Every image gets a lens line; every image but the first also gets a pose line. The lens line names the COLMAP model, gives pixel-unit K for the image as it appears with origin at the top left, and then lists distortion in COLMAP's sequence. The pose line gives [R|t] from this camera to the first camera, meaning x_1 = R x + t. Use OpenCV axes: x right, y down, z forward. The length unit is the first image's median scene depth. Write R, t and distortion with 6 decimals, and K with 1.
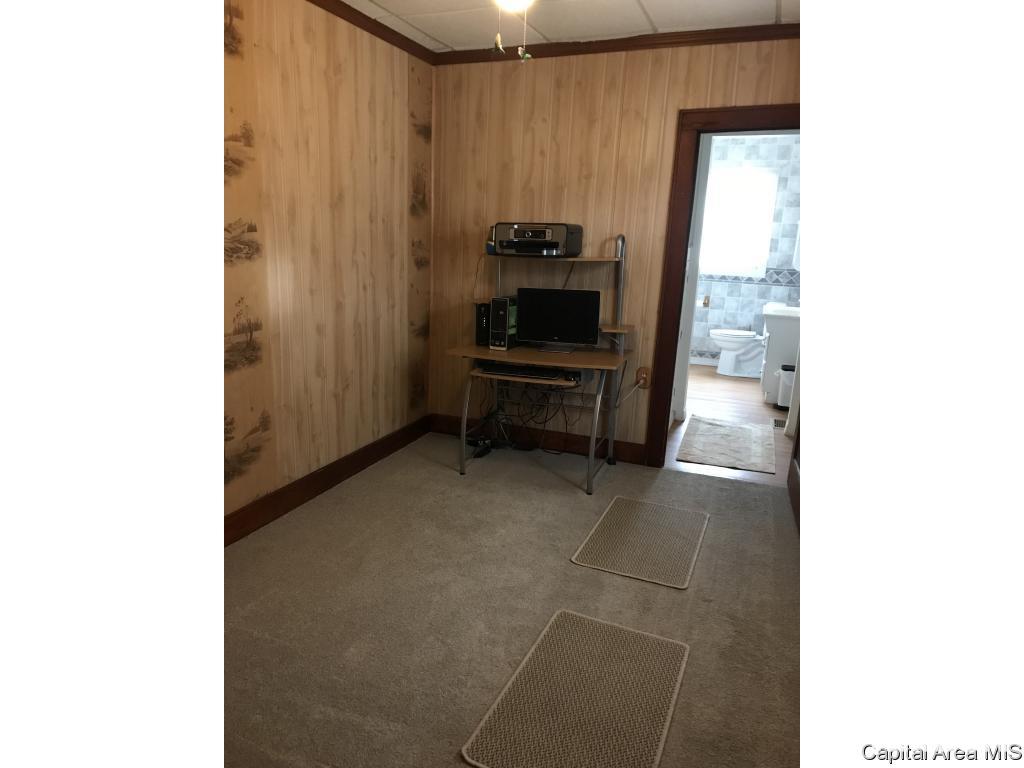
lens RADIAL K [[633.5, 0, 514.5], [0, 633.5, 383.5], [0, 0, 1]] dist [-0.008872, -0.000651]
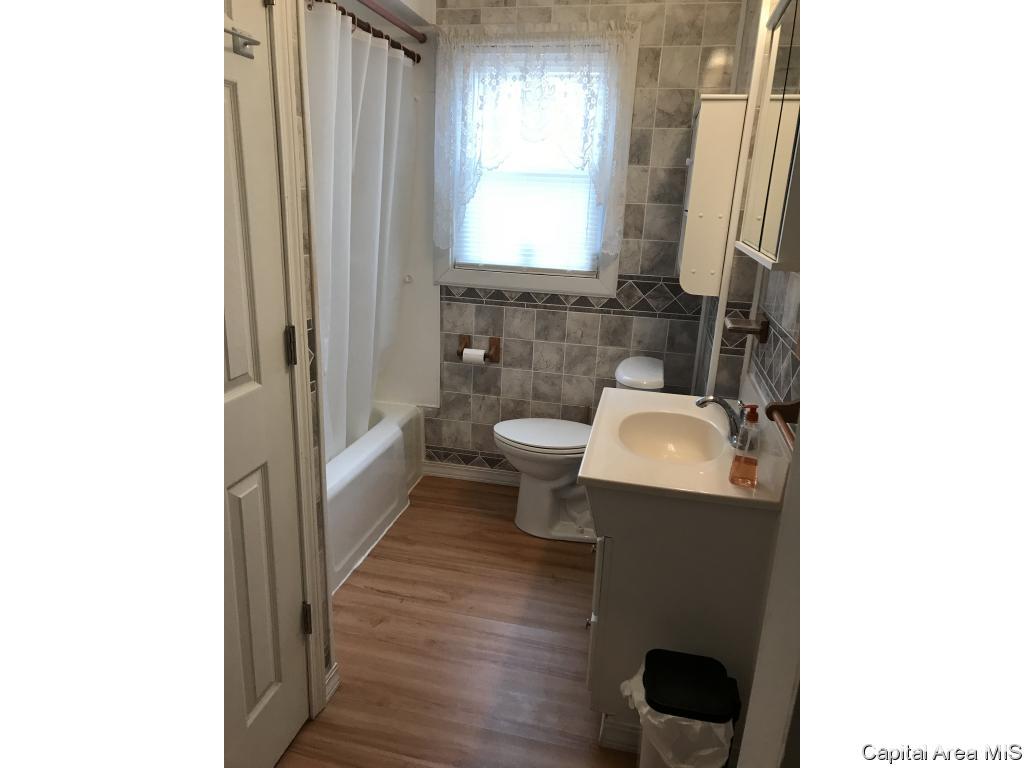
lens RADIAL K [[633.5, 0, 509.1], [0, 633.5, 384.6], [0, 0, 1]] dist [-0.008872, -0.000651]
pose [[0.989183, -0.043013, 0.140241, 0.259768], [0.036538, 0.998158, 0.048430, -0.130808], [-0.142066, -0.042782, 0.988932, 0.579790]]
